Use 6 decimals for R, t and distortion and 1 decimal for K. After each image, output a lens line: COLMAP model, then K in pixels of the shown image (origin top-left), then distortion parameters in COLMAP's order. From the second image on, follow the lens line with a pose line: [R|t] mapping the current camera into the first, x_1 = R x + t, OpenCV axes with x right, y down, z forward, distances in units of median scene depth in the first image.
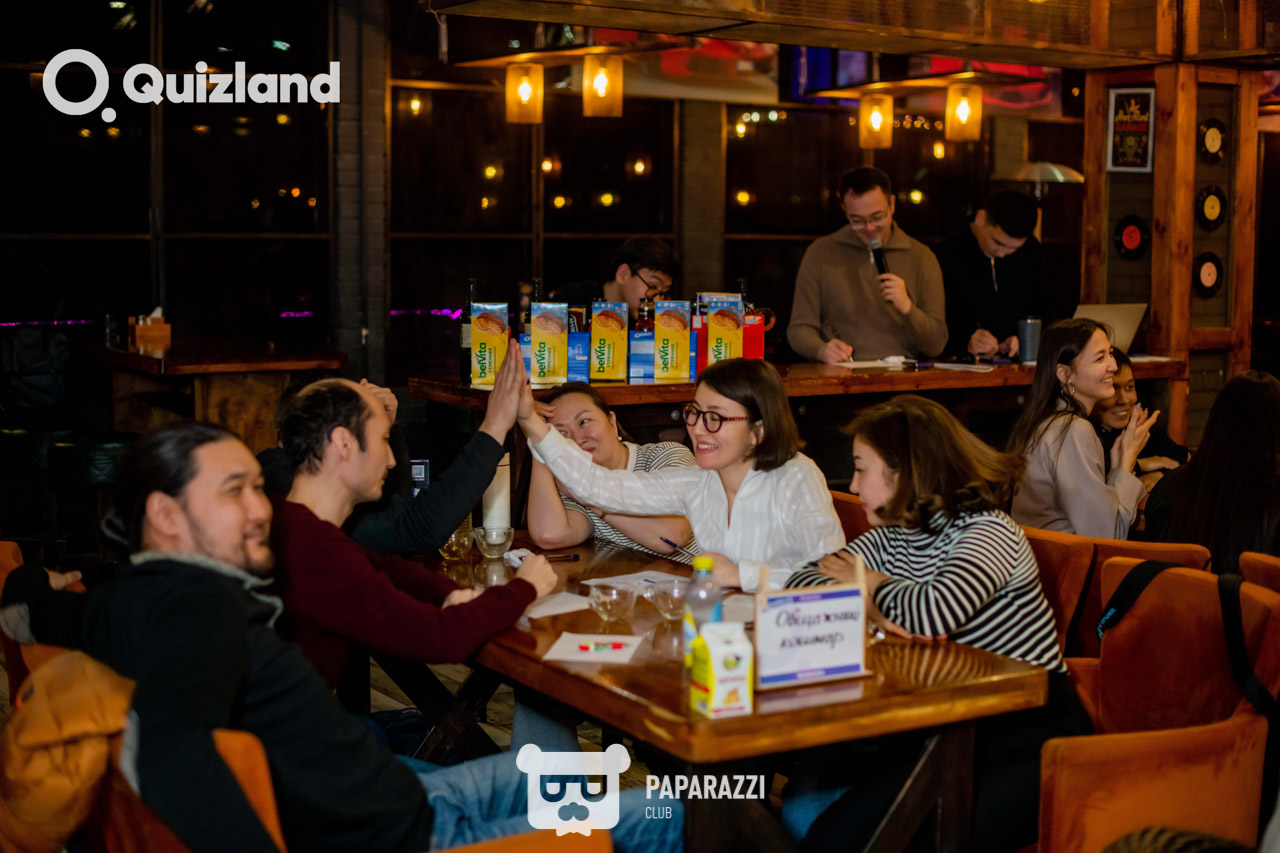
lens RADIAL K [[1855.2, 0, 640.0], [0, 1855.2, 426.5], [0, 0, 1]] dist [-0.048463, 0.034787]
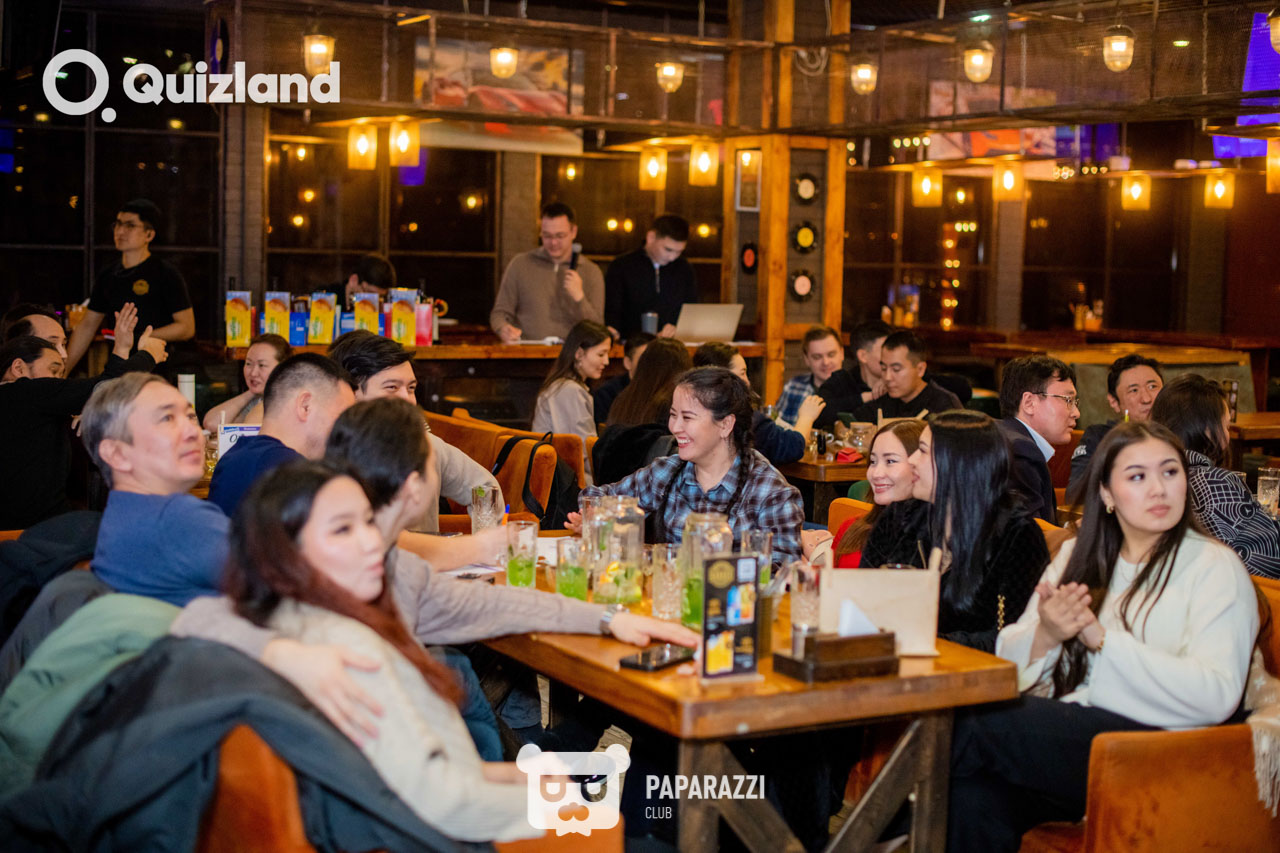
lens RADIAL K [[1855.2, 0, 640.0], [0, 1855.2, 426.5], [0, 0, 1]] dist [-0.048463, 0.034787]
pose [[0.997074, 0.023678, -0.072688, 0.250991], [-0.024845, 0.999576, -0.015185, 0.040936], [0.072298, 0.016946, 0.997239, -0.339542]]
